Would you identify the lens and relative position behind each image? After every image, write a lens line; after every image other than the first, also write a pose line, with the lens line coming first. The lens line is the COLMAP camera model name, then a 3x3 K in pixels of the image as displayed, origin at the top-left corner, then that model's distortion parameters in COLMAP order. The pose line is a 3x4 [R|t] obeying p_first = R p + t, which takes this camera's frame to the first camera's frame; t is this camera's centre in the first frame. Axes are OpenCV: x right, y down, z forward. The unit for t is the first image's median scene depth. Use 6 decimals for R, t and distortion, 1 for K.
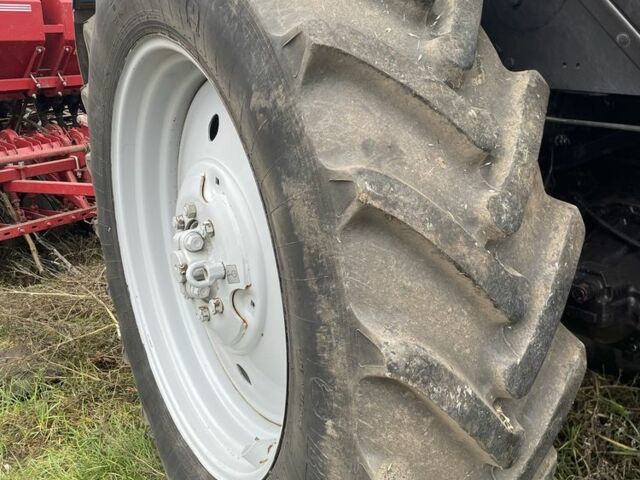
lens RADIAL K [[675.7, 0, 320.0], [0, 675.7, 240.0], [0, 0, 1]] dist [0.091700, -0.005246]
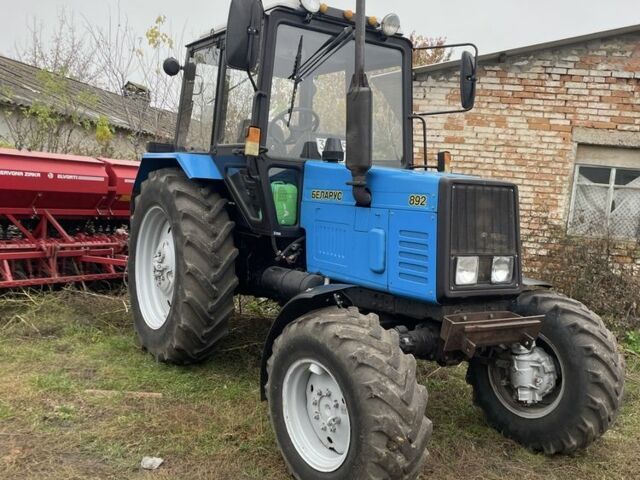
lens RADIAL K [[675.7, 0, 320.0], [0, 675.7, 240.0], [0, 0, 1]] dist [0.091700, -0.005246]
pose [[0.995547, 0.094213, 0.003219, 0.554999], [-0.091321, 0.972341, -0.214974, 0.514774], [-0.023383, 0.213722, 0.976615, -2.211429]]
